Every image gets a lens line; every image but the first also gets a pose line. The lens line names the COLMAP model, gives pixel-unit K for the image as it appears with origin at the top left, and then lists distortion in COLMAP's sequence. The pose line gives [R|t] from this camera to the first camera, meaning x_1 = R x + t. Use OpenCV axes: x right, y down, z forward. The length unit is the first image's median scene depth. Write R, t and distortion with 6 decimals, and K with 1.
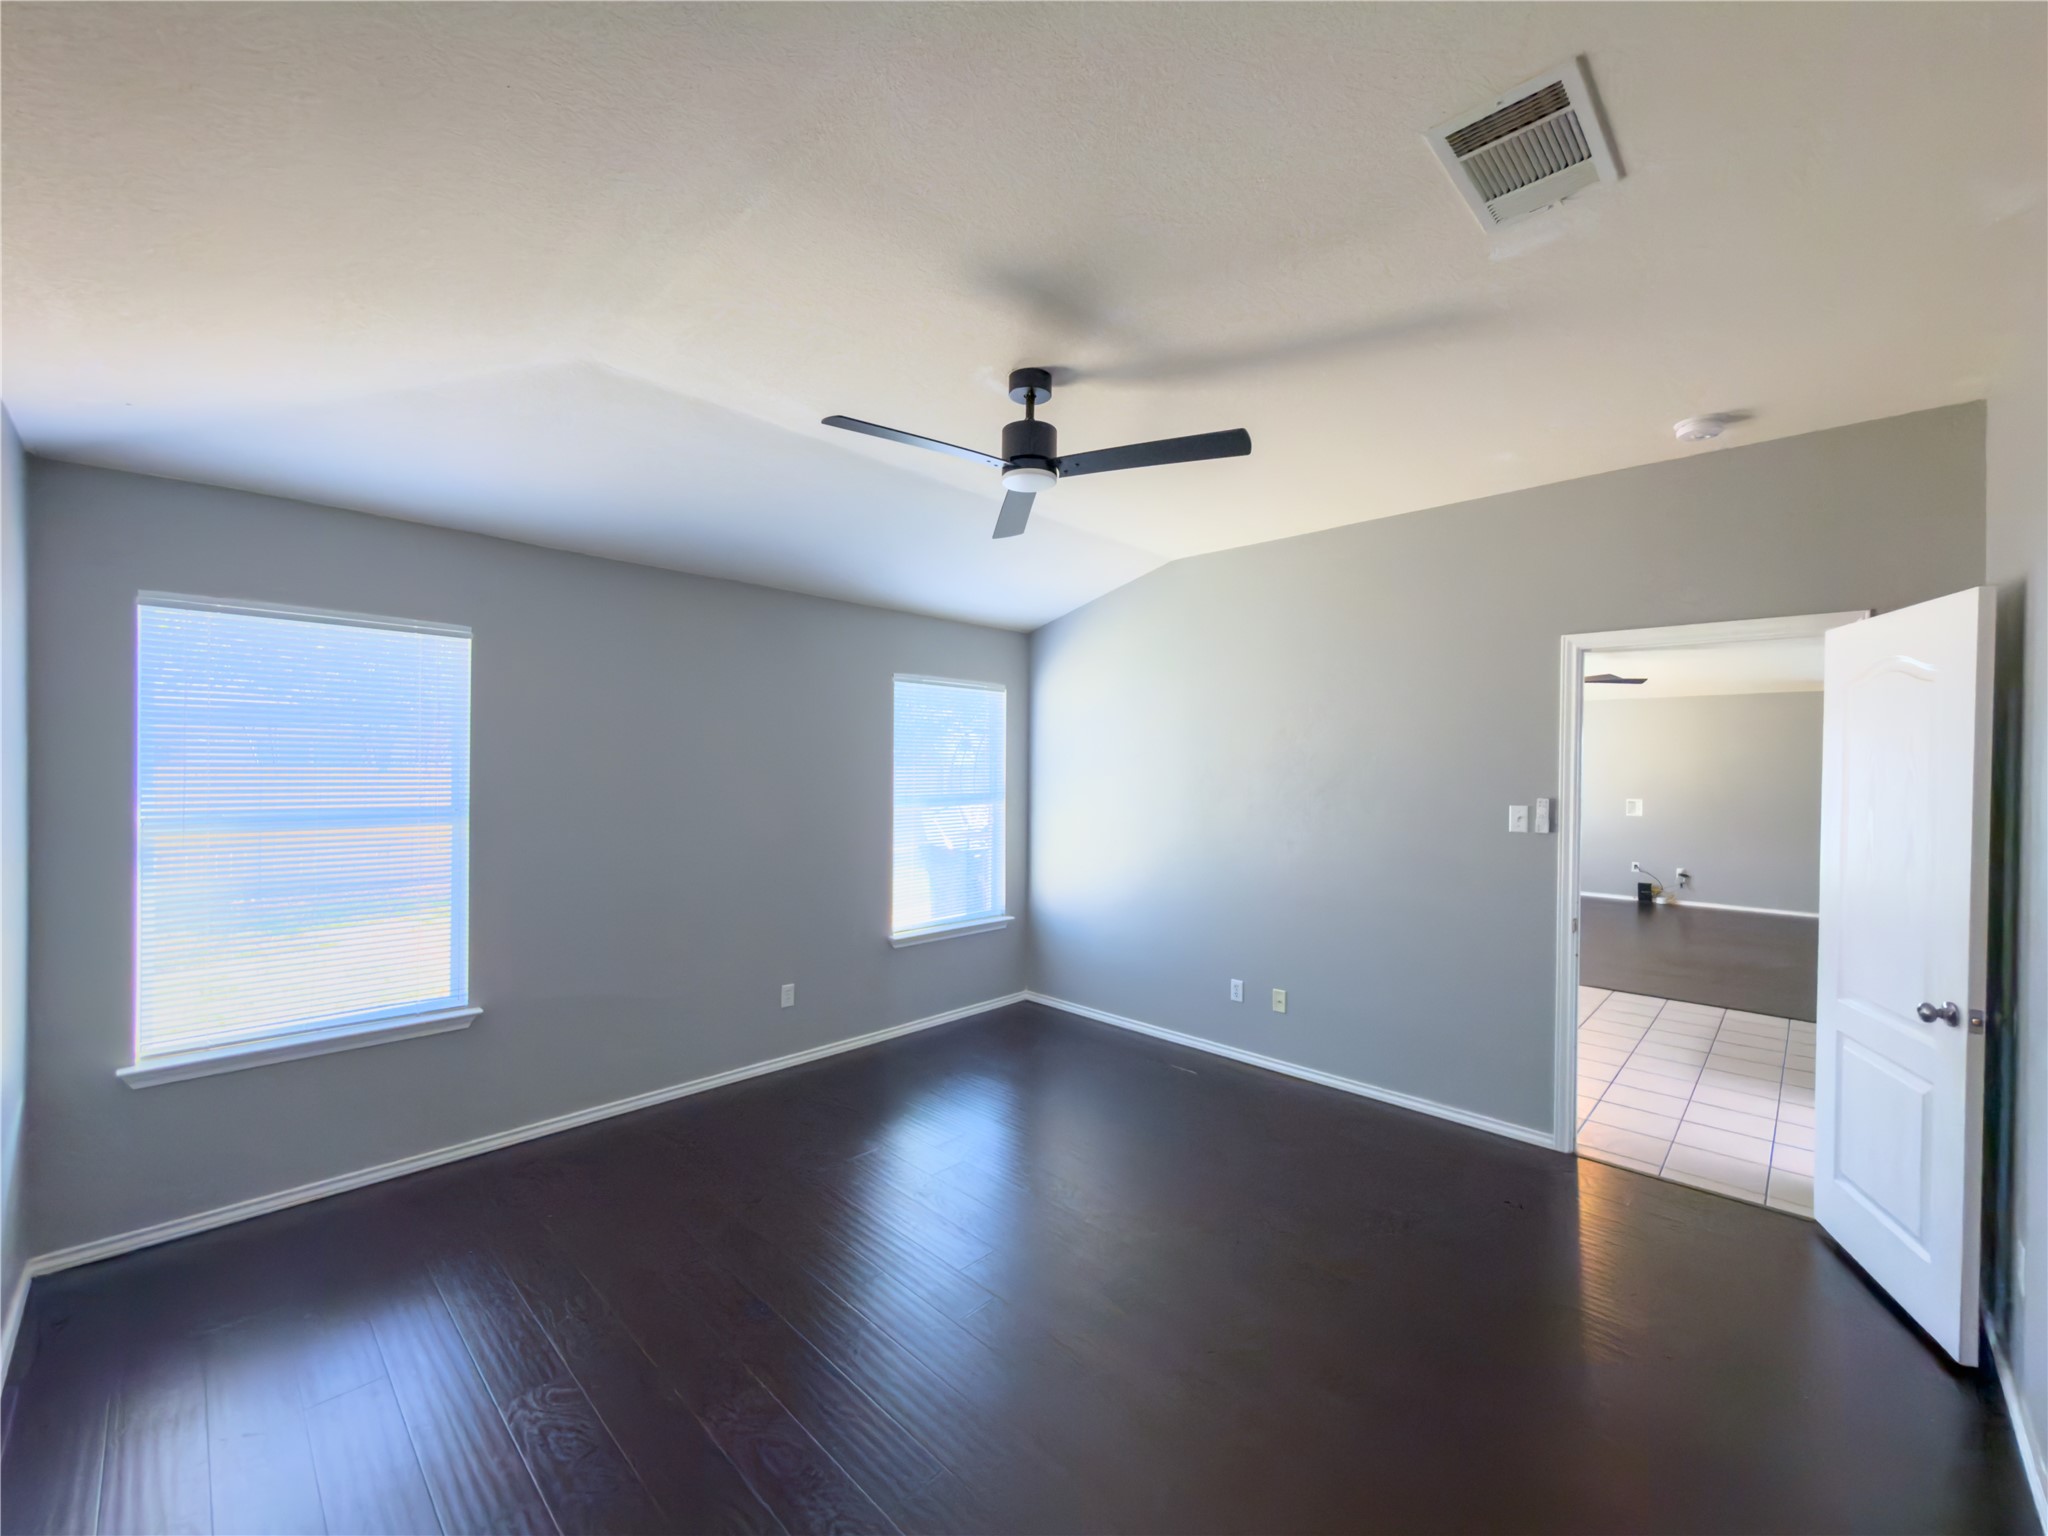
lens RADIAL K [[821.8, 0, 1024.0], [0, 821.8, 768.0], [0, 0, 1]] dist [-0.002655, -0.000509]
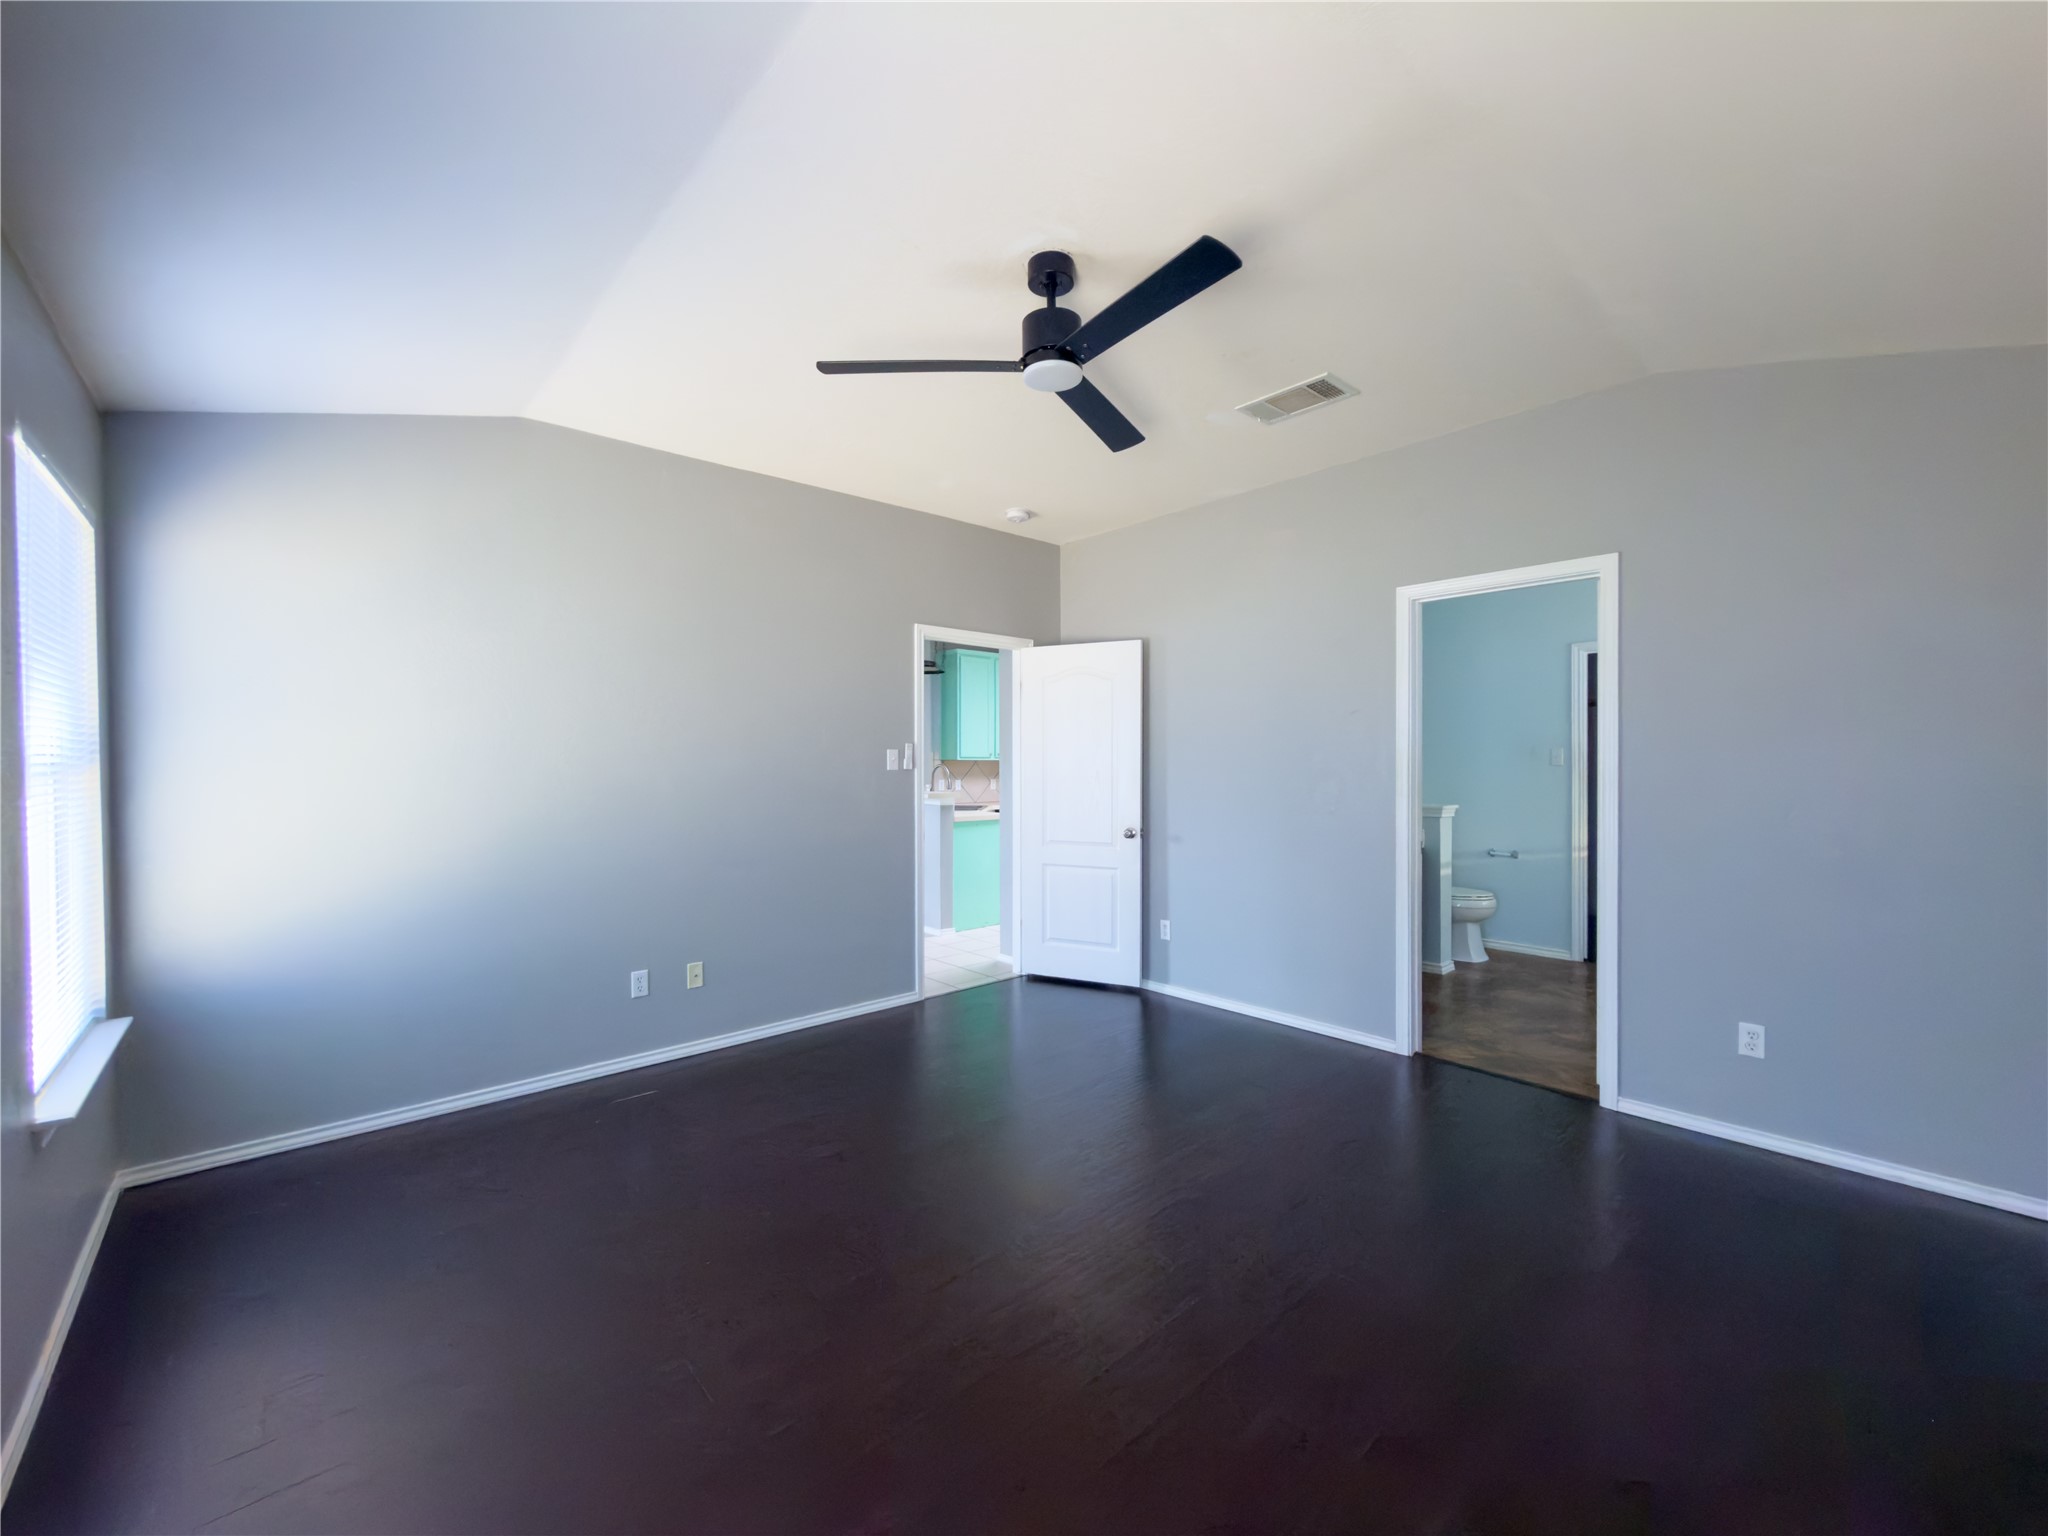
lens RADIAL K [[821.8, 0, 1024.0], [0, 821.8, 768.0], [0, 0, 1]] dist [-0.002655, -0.000509]
pose [[0.056146, -0.001579, 0.998421, -0.685087], [0.007817, 0.999969, 0.001142, 0.075594], [-0.998392, 0.007740, 0.056156, 0.733213]]
